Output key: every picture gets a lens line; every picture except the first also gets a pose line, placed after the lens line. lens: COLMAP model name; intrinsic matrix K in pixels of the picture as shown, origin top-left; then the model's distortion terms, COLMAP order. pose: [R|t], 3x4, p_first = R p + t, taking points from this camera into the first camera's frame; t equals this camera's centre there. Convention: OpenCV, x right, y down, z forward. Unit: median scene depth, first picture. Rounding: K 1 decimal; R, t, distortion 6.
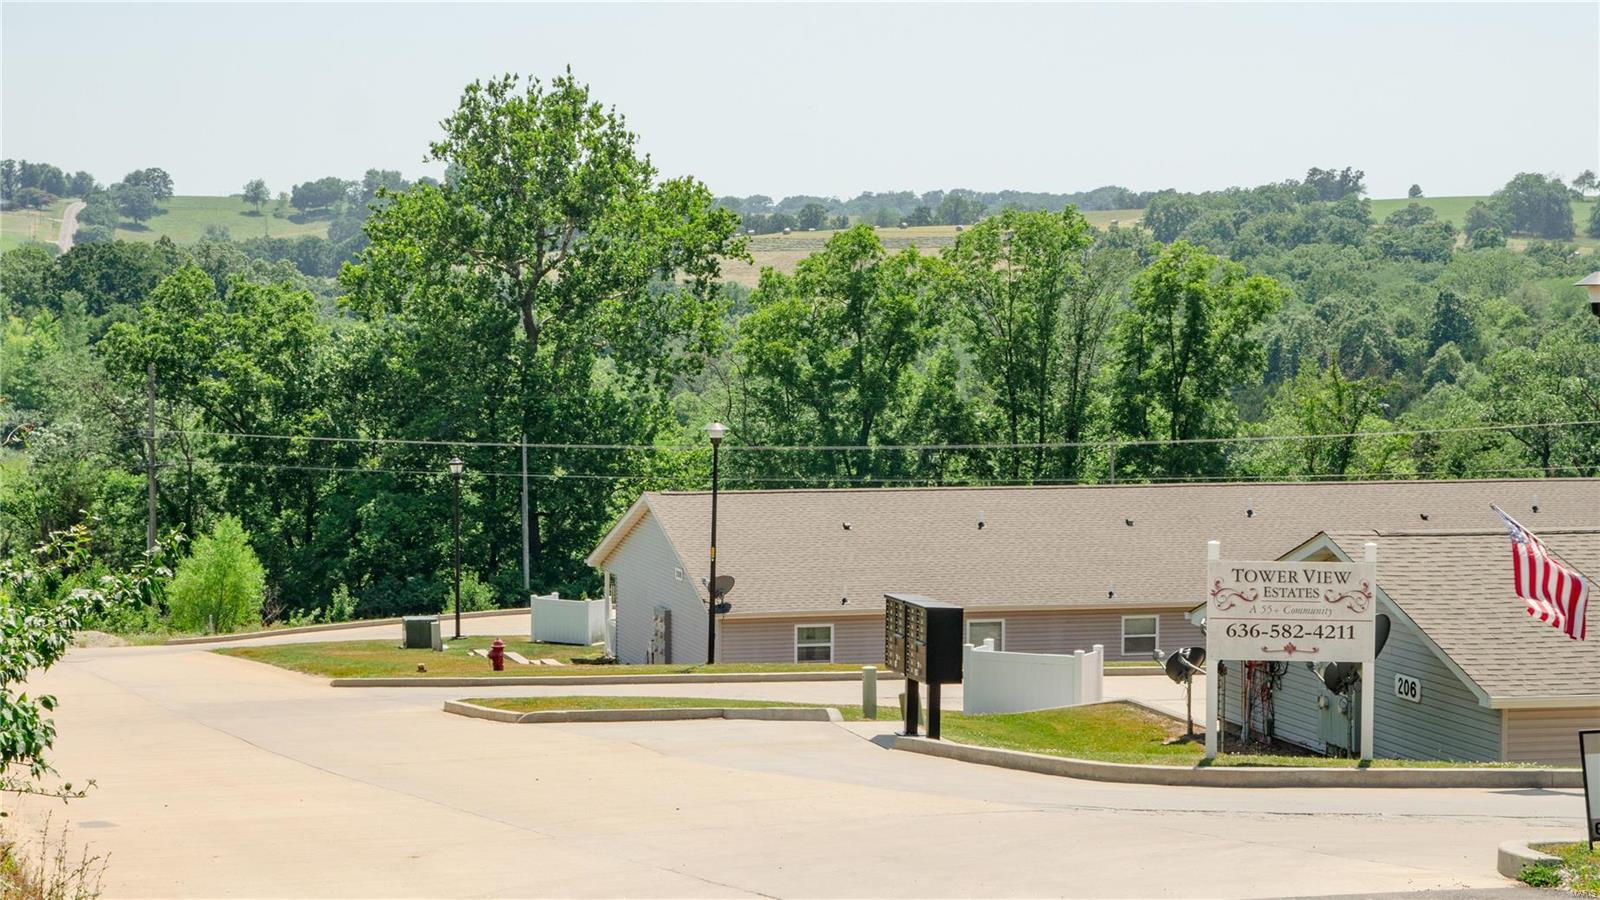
lens RADIAL K [[3541.5, 0, 800.0], [0, 3541.5, 450.0], [0, 0, 1]] dist [0.332604, -0.029454]
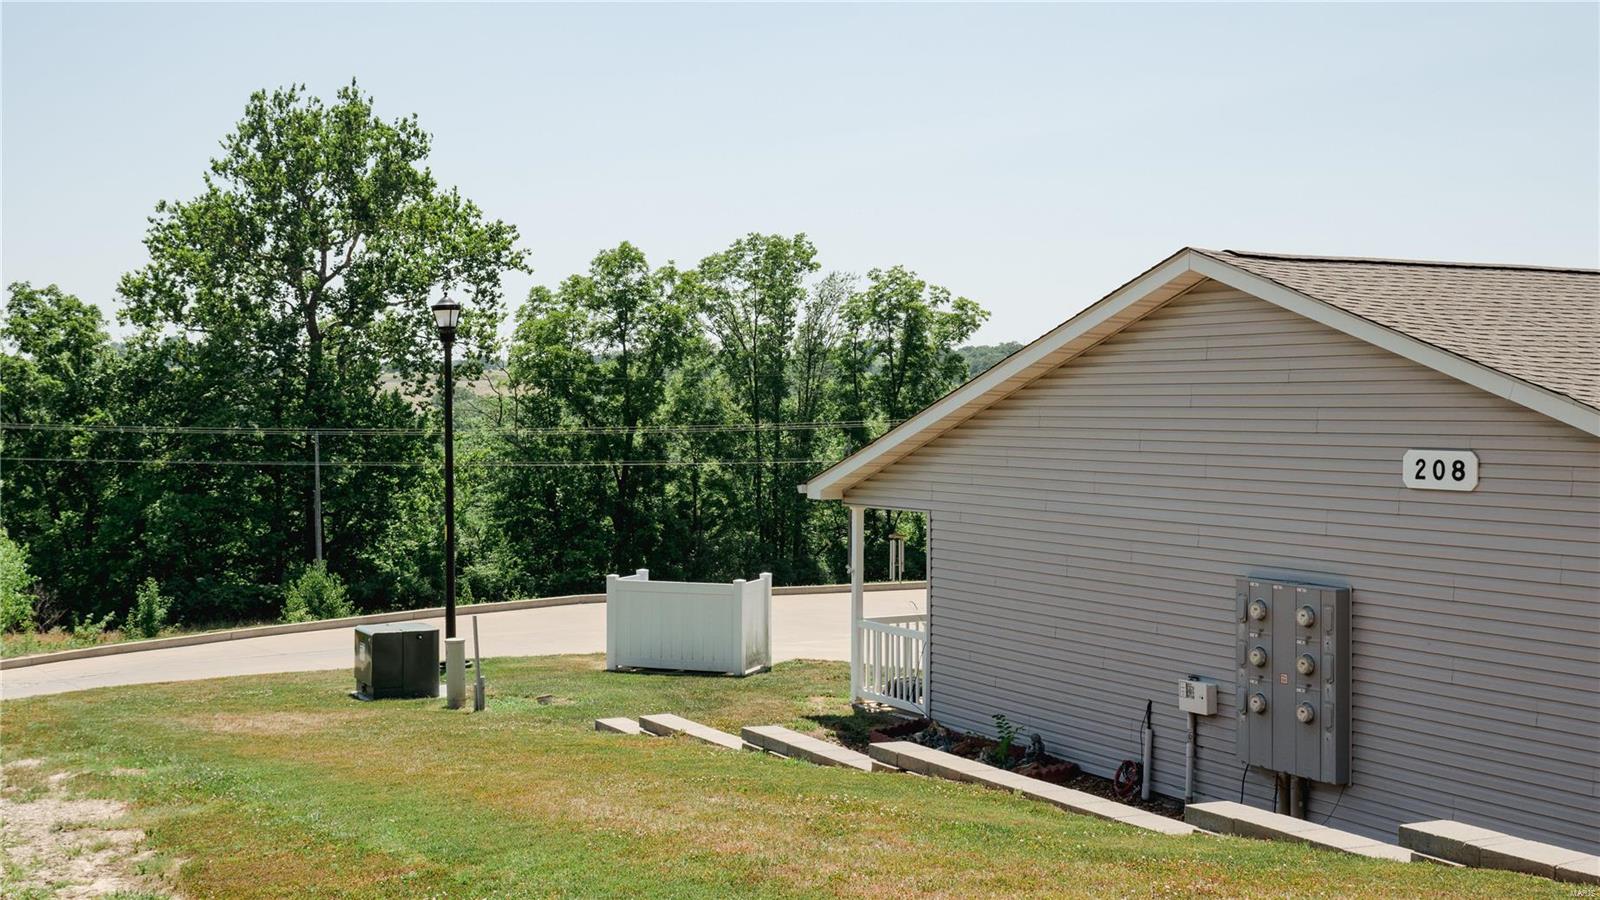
lens RADIAL K [[1973.0, 0, 800.9], [0, 1973.0, 426.8], [0, 0, 1]] dist [-0.000273, -0.000357]
pose [[0.976644, -0.007390, 0.214735, -0.062000], [0.016590, 0.999018, -0.041075, 0.018570], [-0.214220, 0.043678, 0.975808, 0.419457]]
